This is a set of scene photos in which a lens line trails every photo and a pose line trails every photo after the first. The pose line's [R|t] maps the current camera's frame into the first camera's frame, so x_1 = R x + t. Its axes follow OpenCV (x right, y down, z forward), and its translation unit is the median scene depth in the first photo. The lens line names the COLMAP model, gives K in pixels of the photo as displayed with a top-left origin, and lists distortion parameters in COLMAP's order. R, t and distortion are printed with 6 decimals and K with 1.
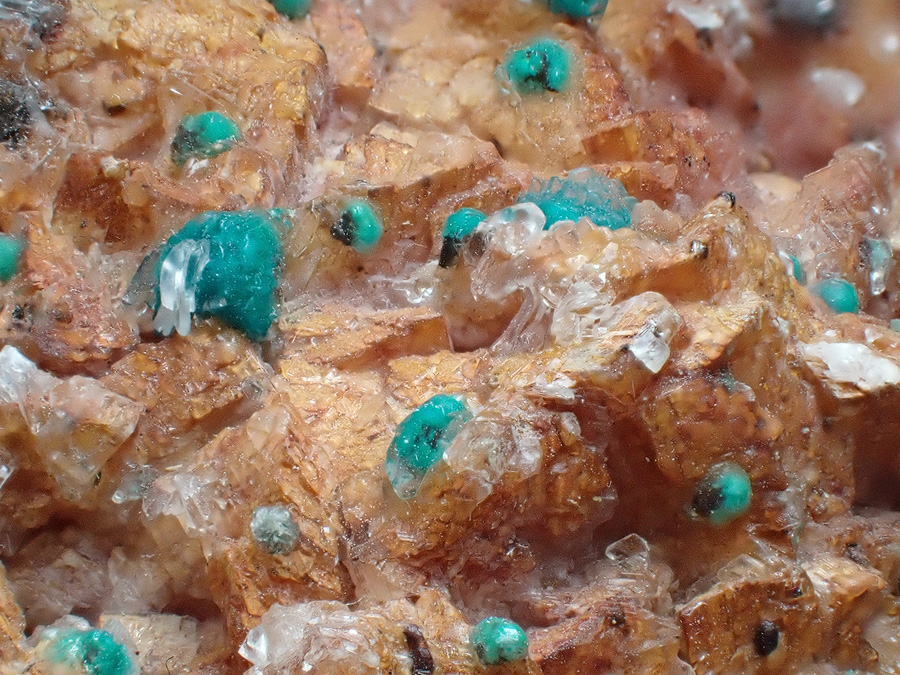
lens RADIAL K [[2972.2, 0, 449.3], [0, 2972.2, 337.4], [0, 0, 1]] dist [0.047973, 0.000000]
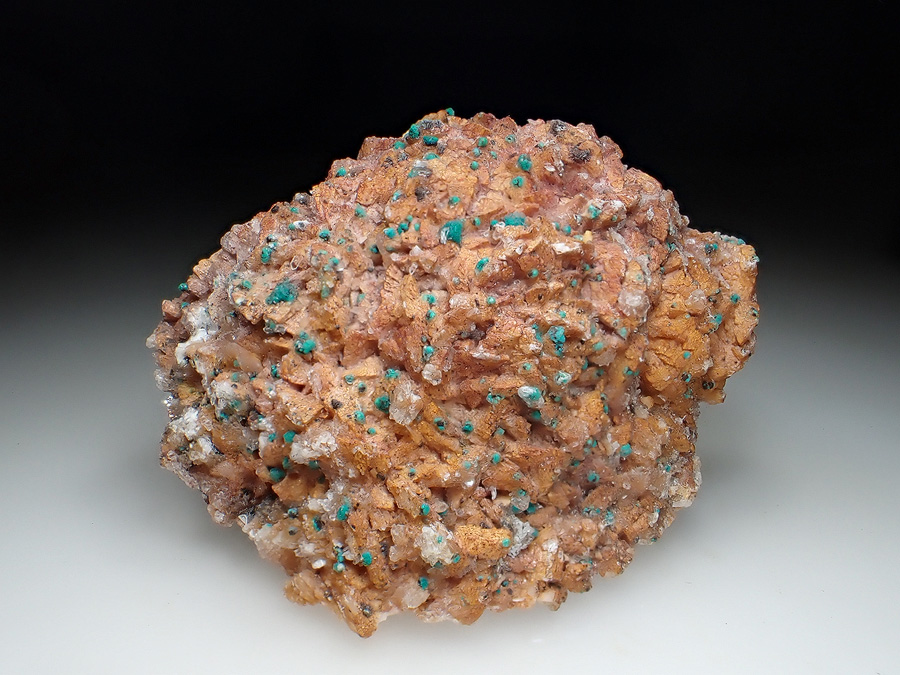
lens RADIAL K [[786.4, 0, 451.5], [0, 786.4, 338.2], [0, 0, 1]] dist [-0.001864, -0.000109]
pose [[0.981413, 0.031867, -0.189241, 0.229218], [0.020229, 0.963443, 0.267150, -0.241145], [0.190837, -0.266013, 0.944891, -0.538750]]
